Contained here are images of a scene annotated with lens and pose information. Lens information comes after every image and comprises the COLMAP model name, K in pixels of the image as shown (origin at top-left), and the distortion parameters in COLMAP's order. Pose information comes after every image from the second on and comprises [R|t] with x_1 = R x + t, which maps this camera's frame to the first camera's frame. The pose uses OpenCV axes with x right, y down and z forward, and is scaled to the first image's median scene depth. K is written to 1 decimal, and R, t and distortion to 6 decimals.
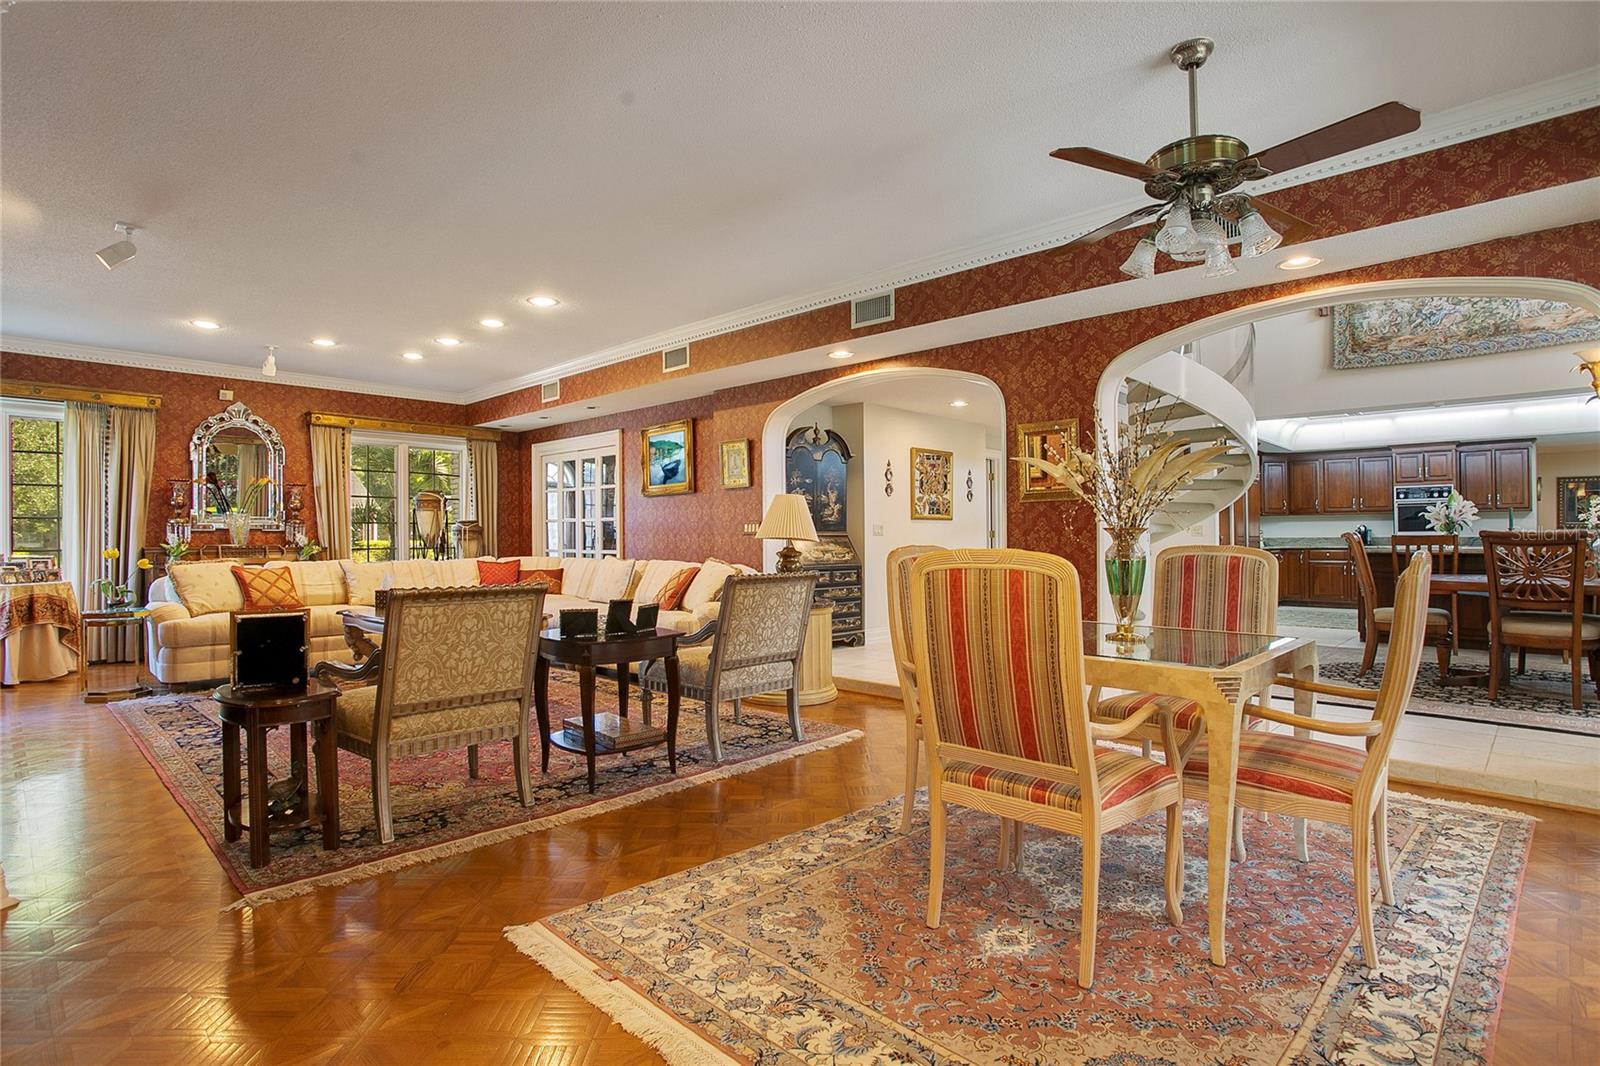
lens RADIAL K [[811.0, 0, 798.9], [0, 811.0, 536.1], [0, 0, 1]] dist [-0.061180, 0.020146]
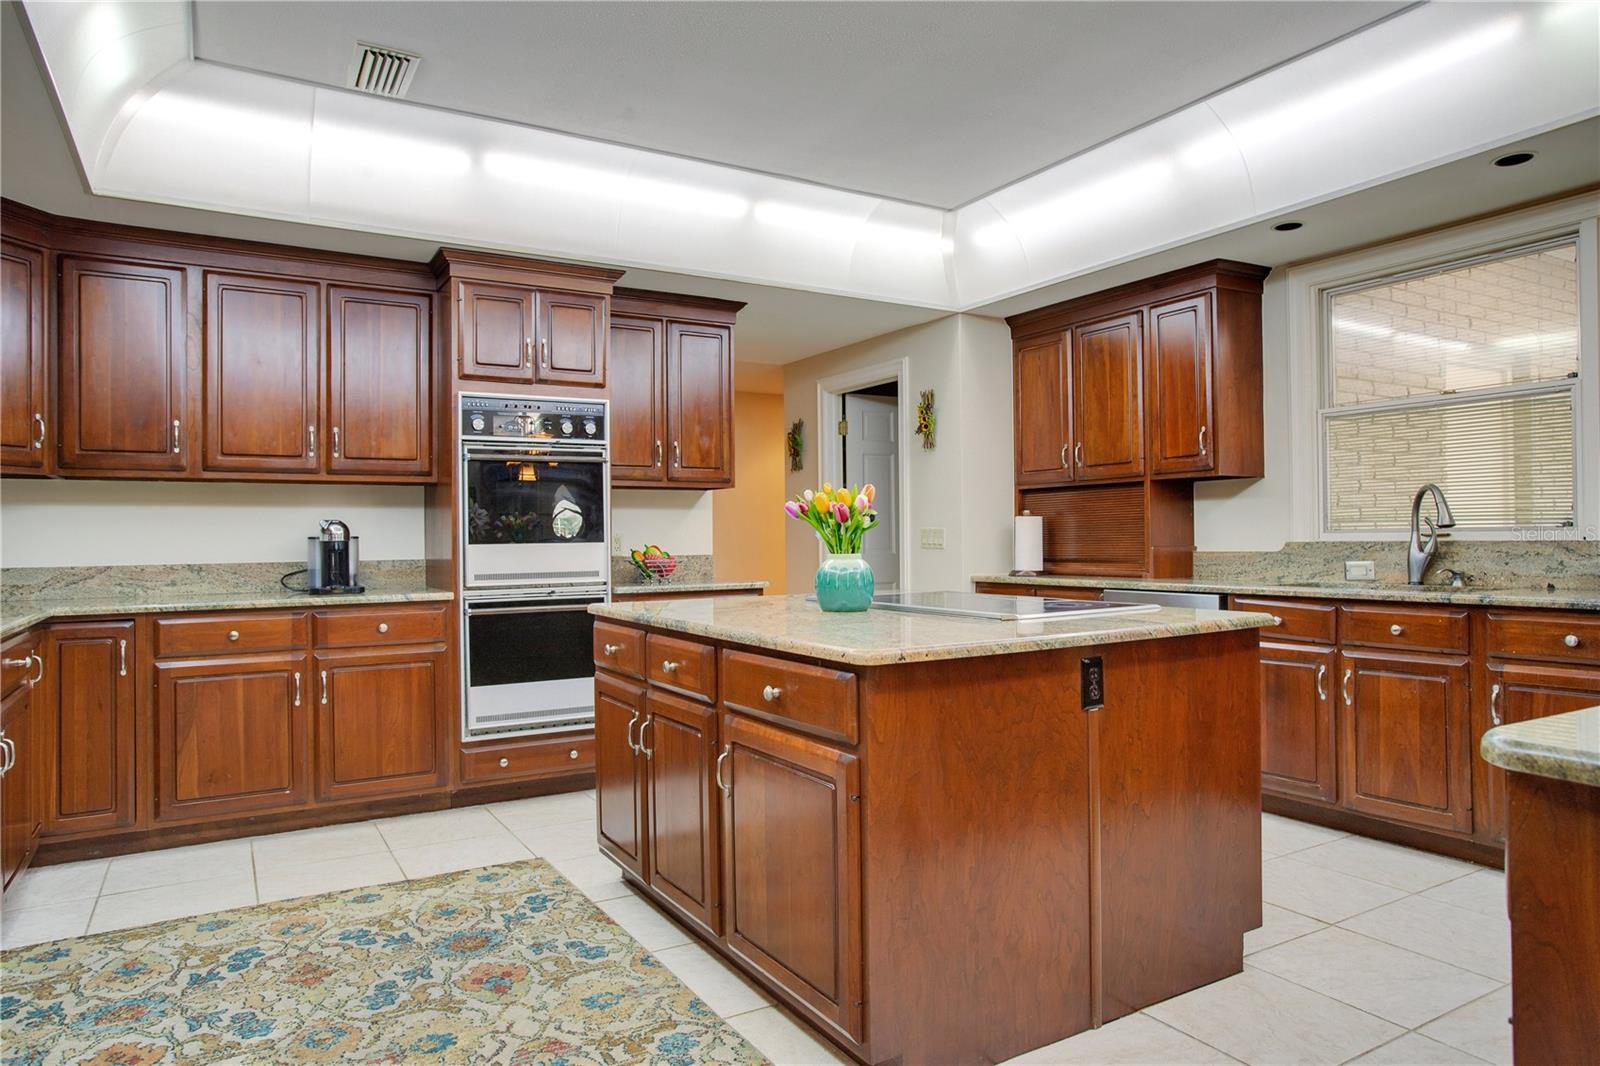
lens RADIAL K [[997.5, 0, 792.1], [0, 997.5, 536.9], [0, 0, 1]] dist [-0.047931, 0.002774]
pose [[0.261028, 0.011073, 0.965268, 0.649126], [0.010441, 0.999843, -0.014293, -0.002152], [-0.965275, 0.013809, 0.260872, 1.178868]]
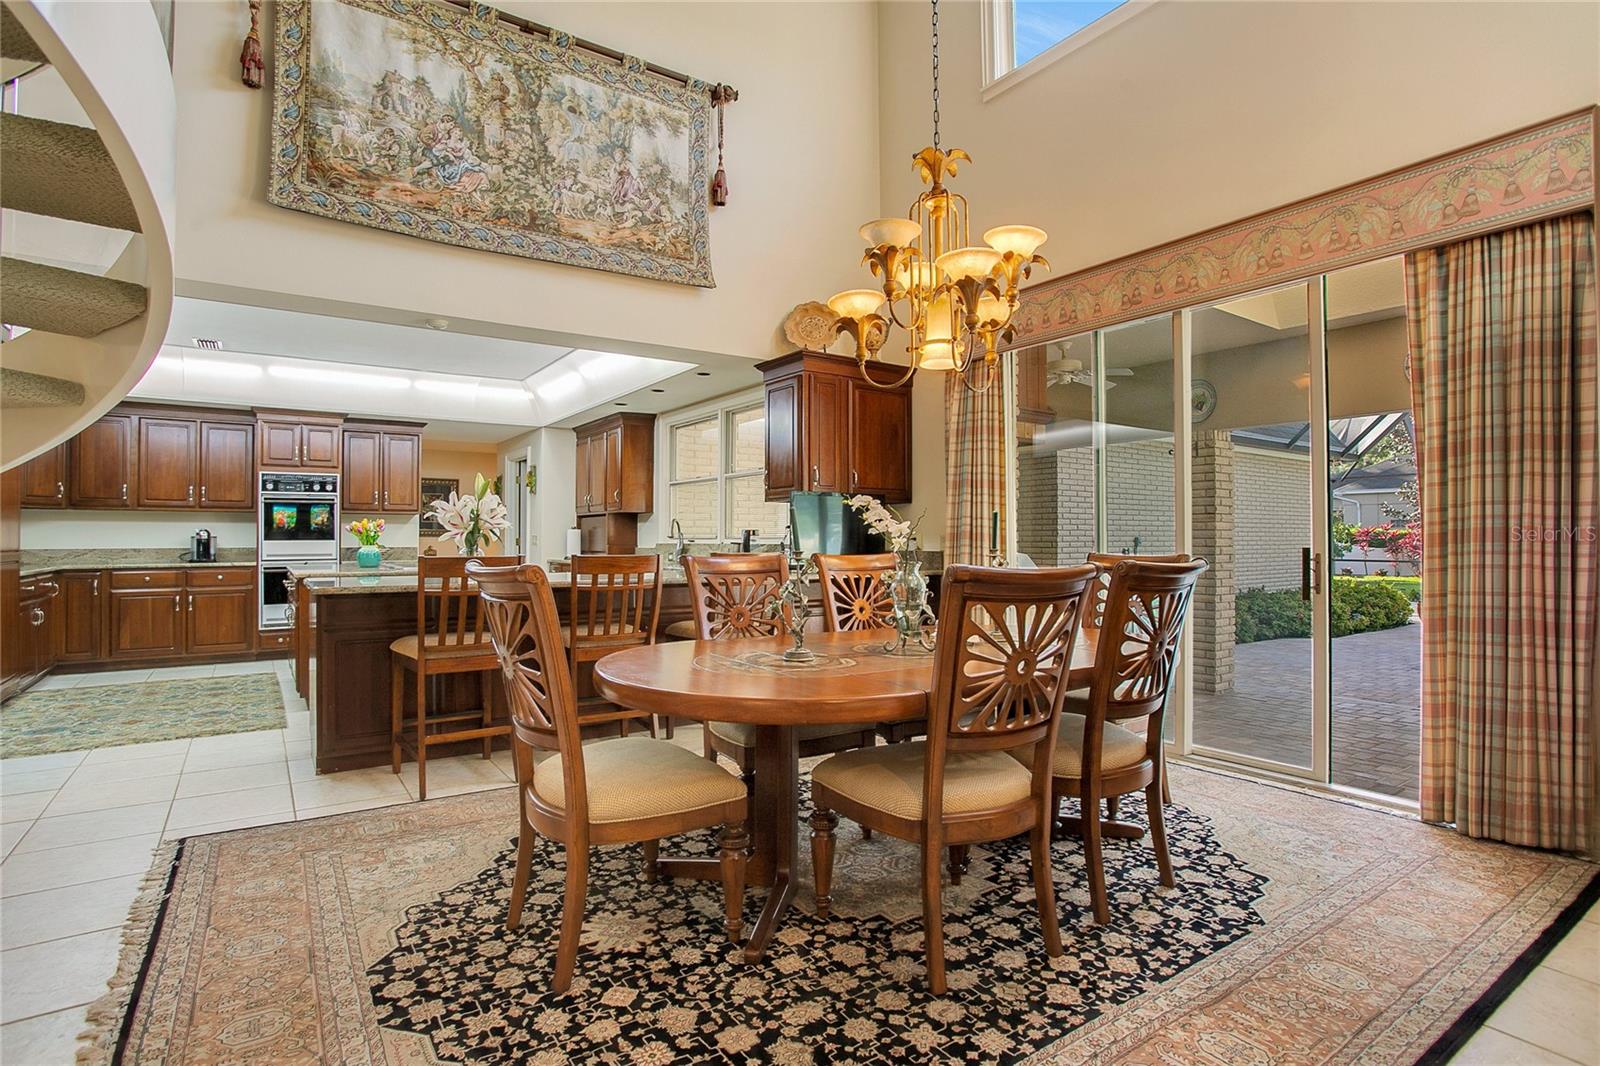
lens RADIAL K [[811.0, 0, 791.1], [0, 811.0, 531.9], [0, 0, 1]] dist [-0.061180, 0.020146]
pose [[0.207837, 0.009922, 0.978113, 0.309099], [-0.003683, 0.999949, -0.009361, -0.012141], [-0.978156, -0.001657, 0.207863, 0.648994]]
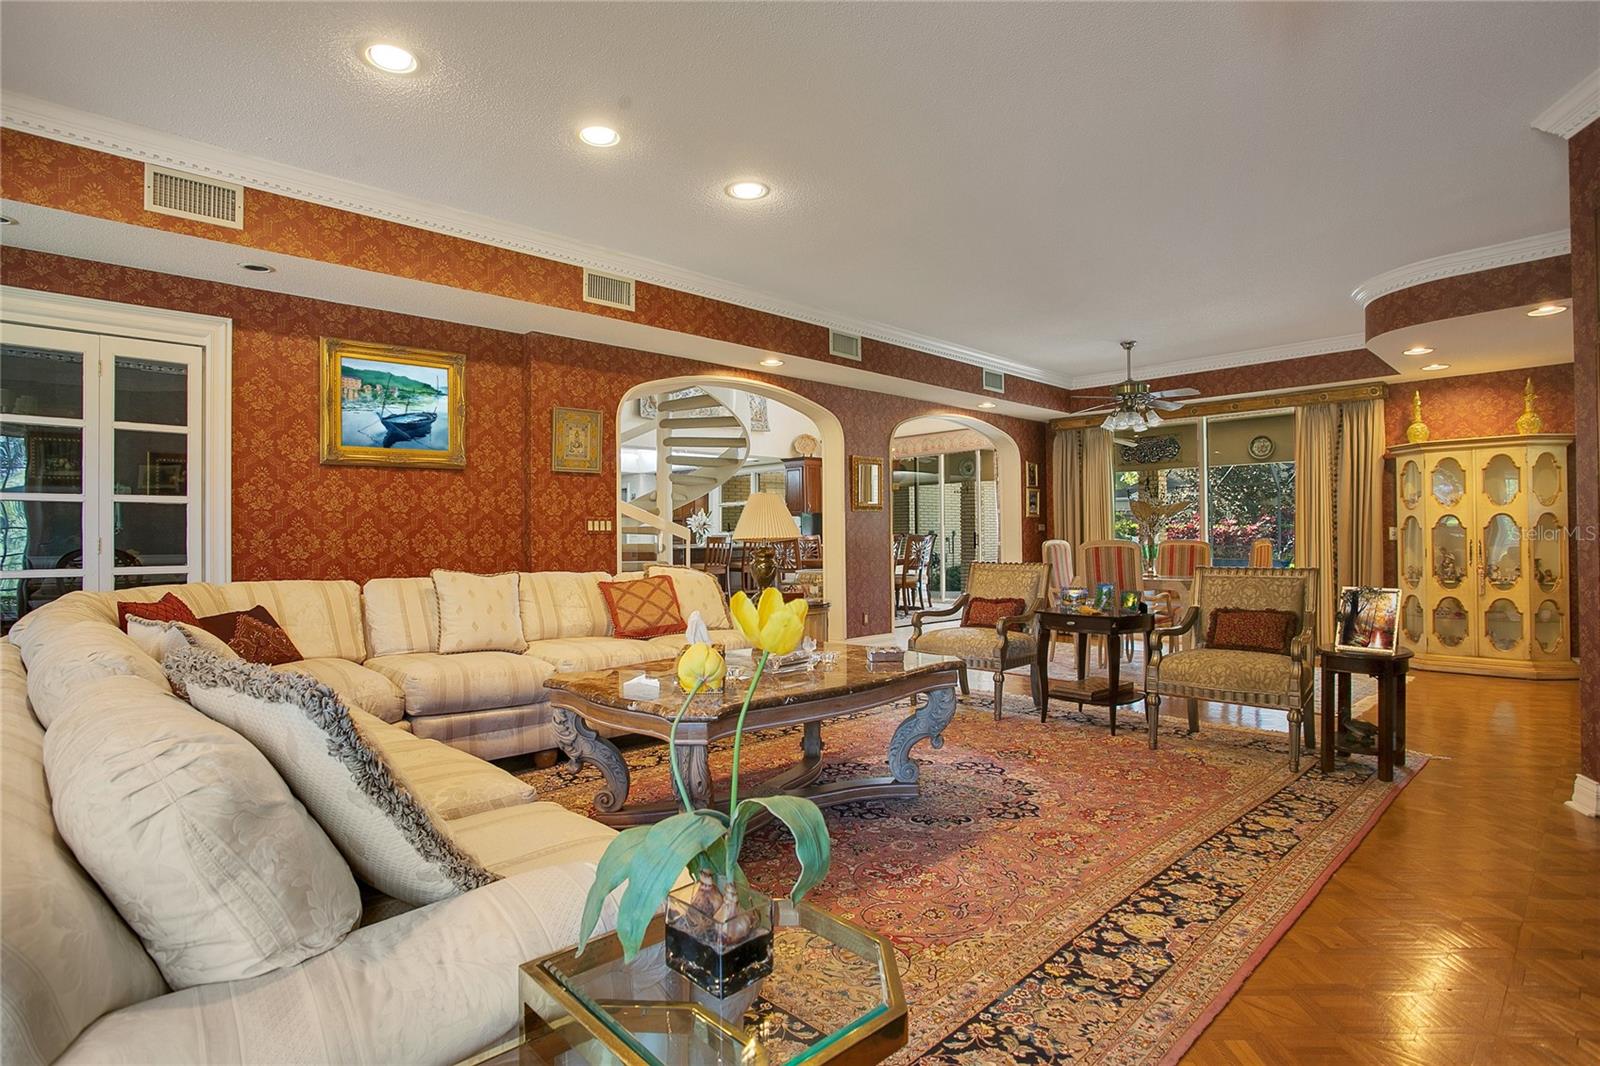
lens RADIAL K [[811.0, 0, 796.8], [0, 811.0, 528.1], [0, 0, 1]] dist [-0.061180, 0.020146]
pose [[0.041289, 0.011387, 0.999082, -0.776461], [0.001478, 0.999933, -0.011457, 0.000772], [-0.999146, 0.001950, 0.041270, 0.727388]]
